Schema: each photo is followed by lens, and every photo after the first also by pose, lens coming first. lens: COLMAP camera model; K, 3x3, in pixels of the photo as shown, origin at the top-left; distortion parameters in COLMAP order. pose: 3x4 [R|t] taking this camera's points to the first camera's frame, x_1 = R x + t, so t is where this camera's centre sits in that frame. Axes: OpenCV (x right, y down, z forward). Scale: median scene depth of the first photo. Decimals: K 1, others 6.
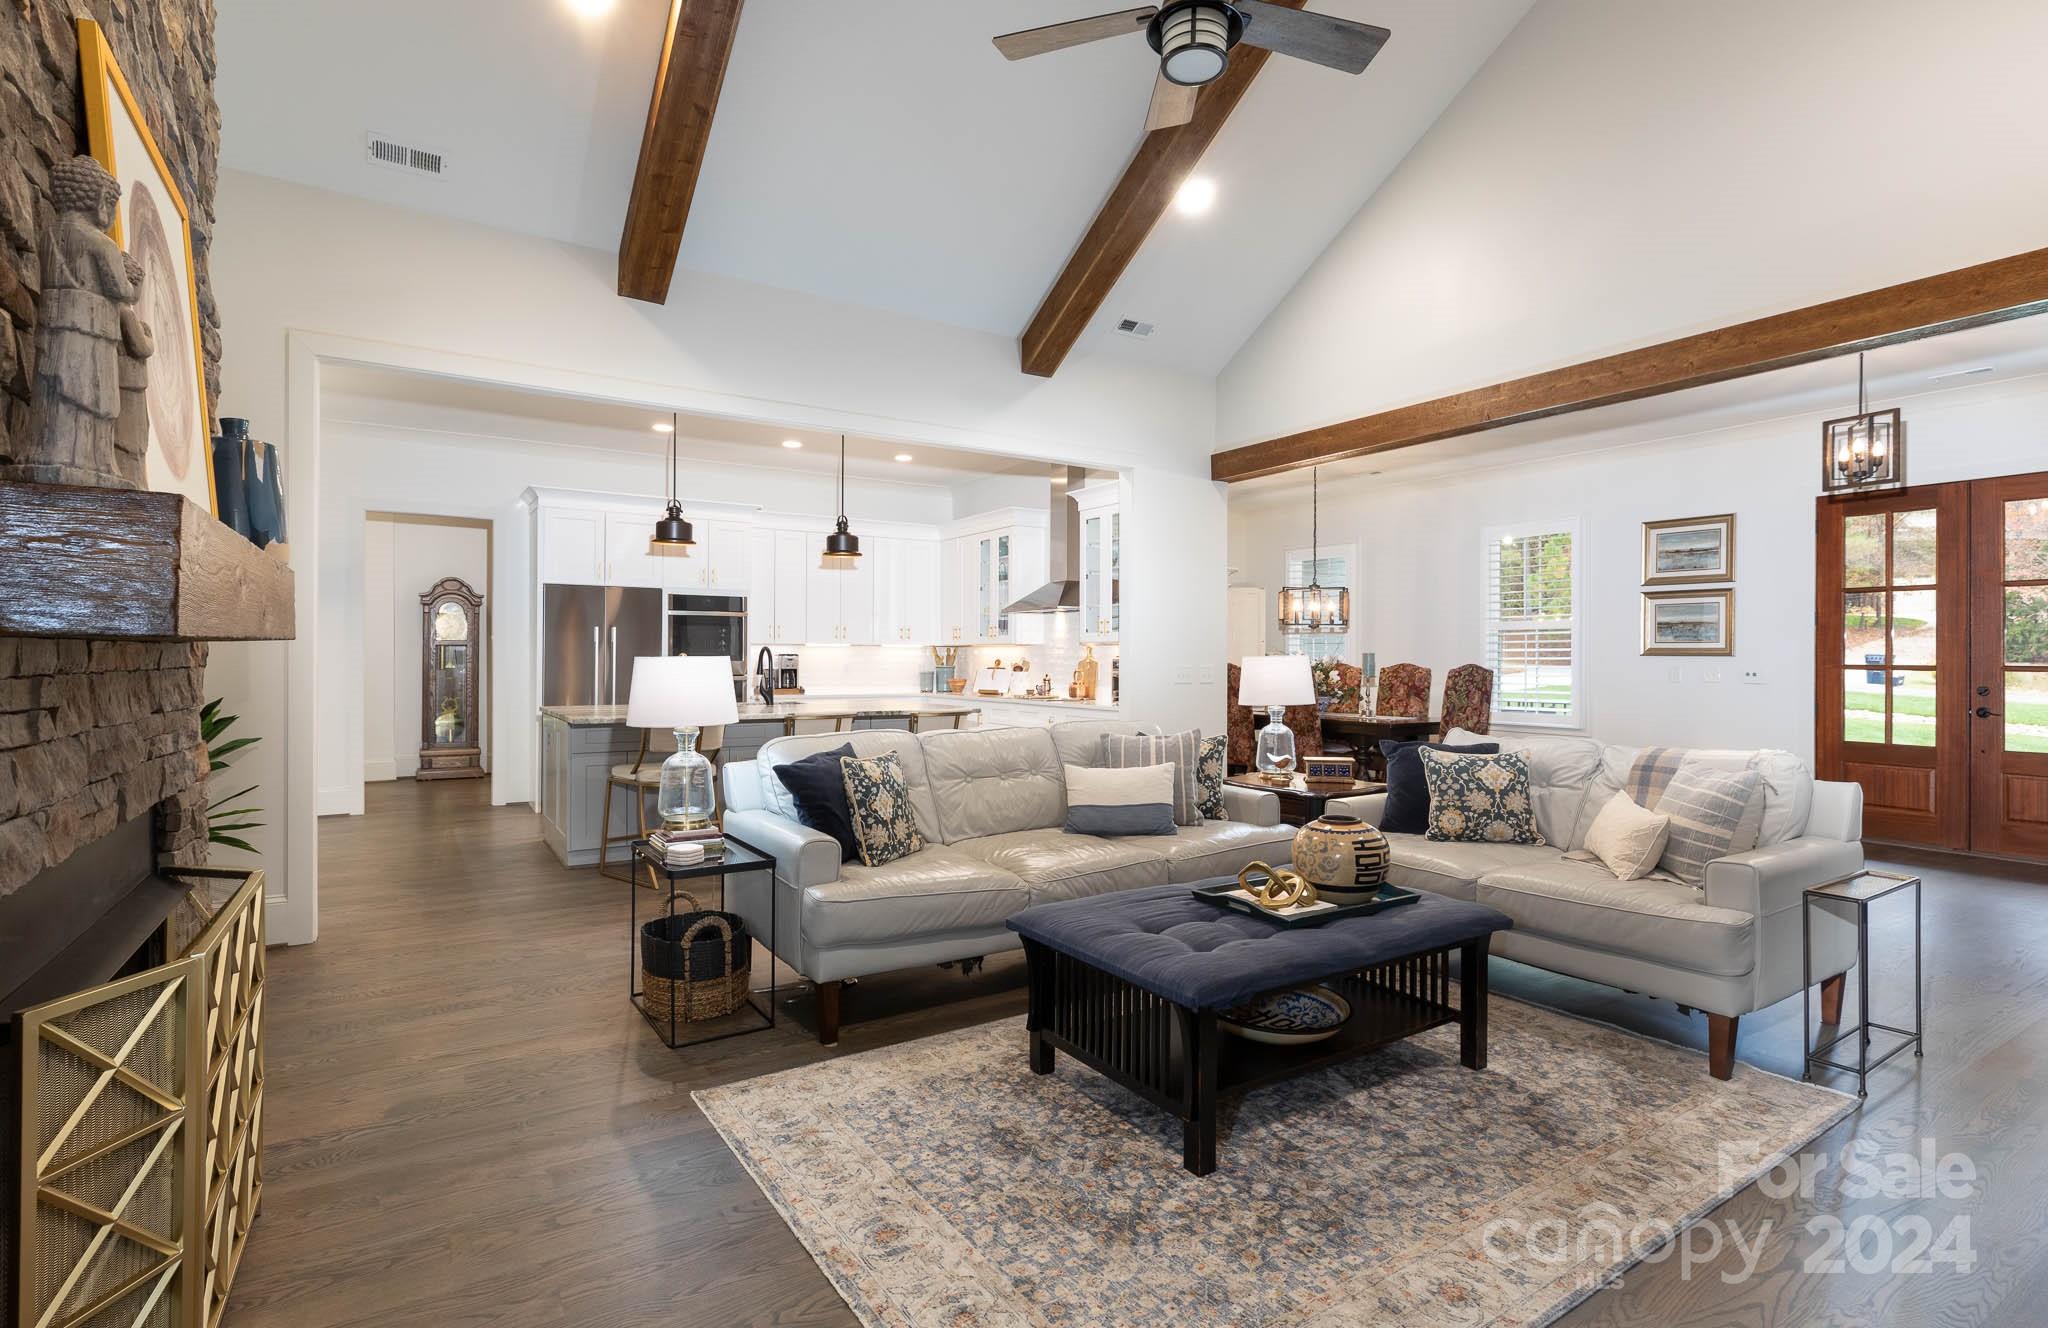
lens RADIAL K [[983.4, 0, 1016.1], [0, 983.4, 661.8], [0, 0, 1]] dist [0.011549, 0.000067]
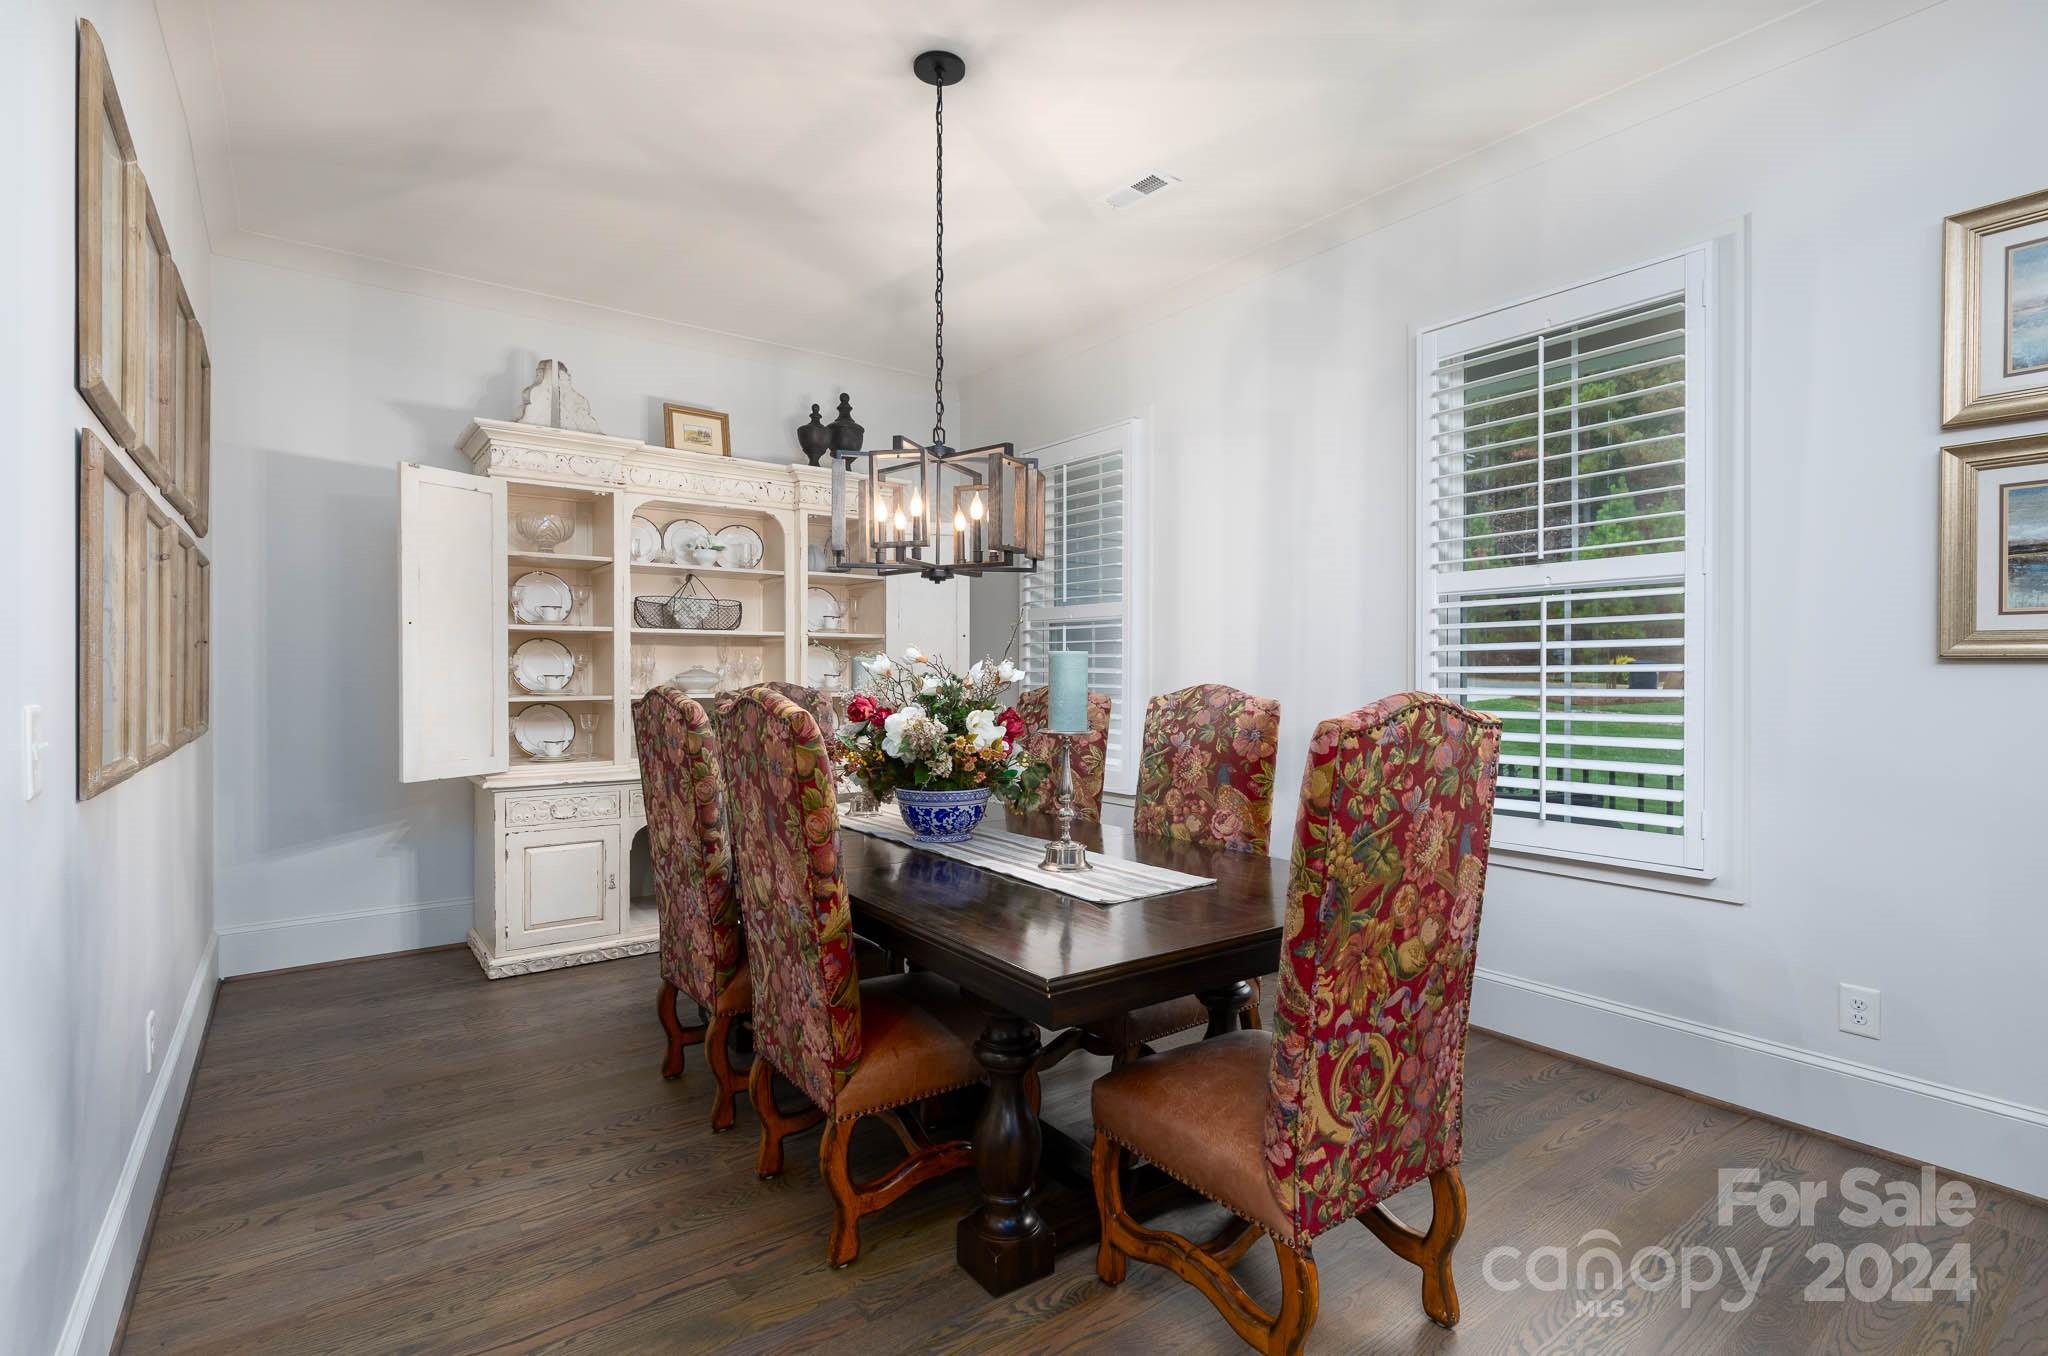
lens RADIAL K [[978.9, 0, 1005.8], [0, 978.9, 671.9], [0, 0, 1]] dist [0.000150, 0.001738]
pose [[0.997868, -0.004134, 0.065130, 0.327668], [0.004478, 0.999977, -0.005138, -0.001360], [-0.065107, 0.005418, 0.997864, 0.723452]]
